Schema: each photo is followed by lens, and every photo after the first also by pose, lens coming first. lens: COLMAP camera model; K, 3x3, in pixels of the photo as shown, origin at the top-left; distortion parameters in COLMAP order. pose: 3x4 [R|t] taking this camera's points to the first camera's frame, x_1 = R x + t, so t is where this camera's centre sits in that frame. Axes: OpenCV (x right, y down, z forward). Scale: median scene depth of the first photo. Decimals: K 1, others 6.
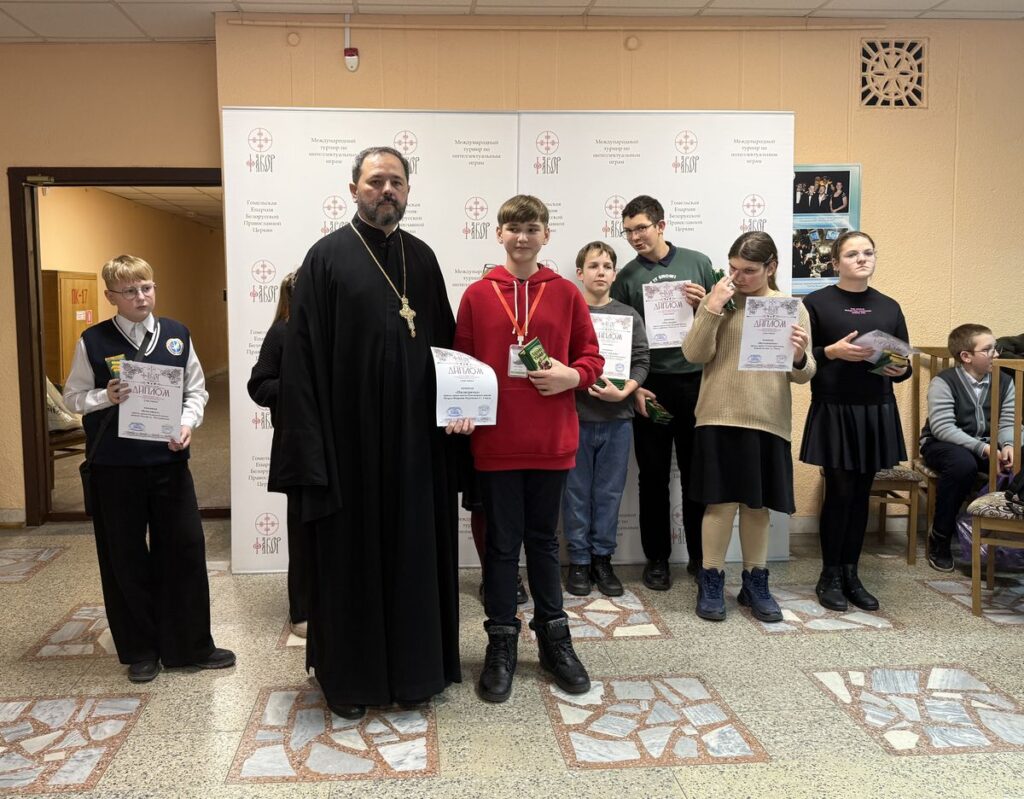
lens RADIAL K [[866.3, 0, 451.2], [0, 866.3, 346.8], [0, 0, 1]] dist [0.026413, -0.048506]
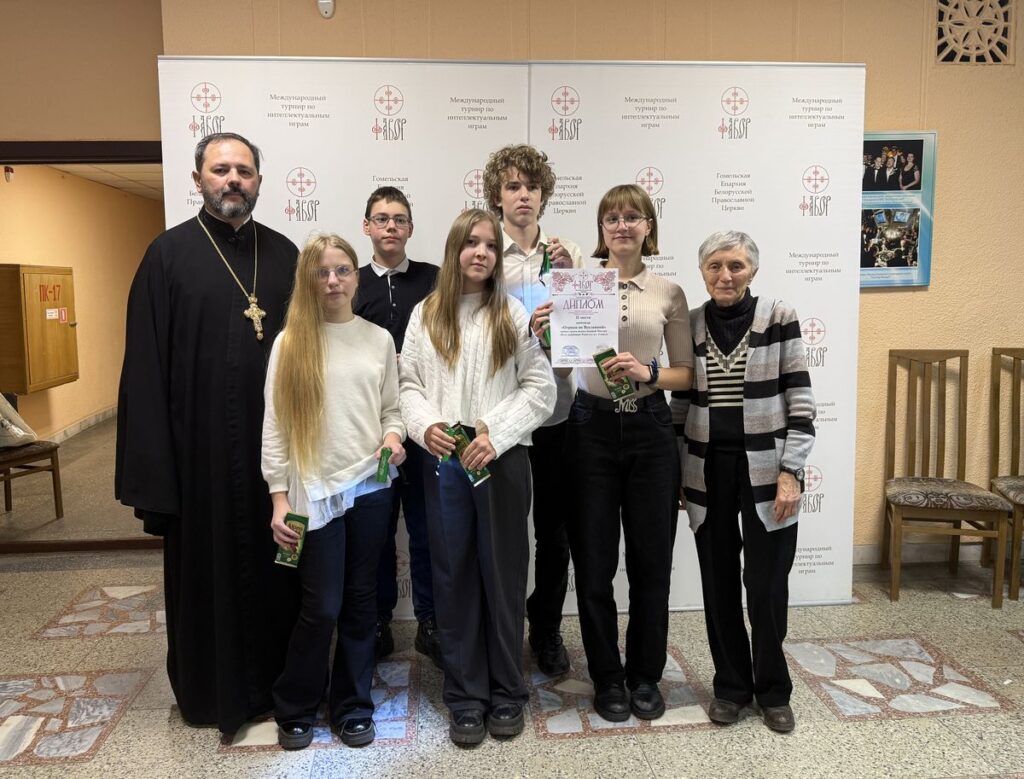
lens RADIAL K [[826.8, 0, 481.7], [0, 826.8, 366.3], [0, 0, 1]] dist [-0.003203, -0.005696]
pose [[0.999900, -0.006836, 0.012417, 0.021837], [0.006392, 0.999352, 0.035421, -0.015776], [-0.012651, -0.035338, 0.999295, 0.220180]]
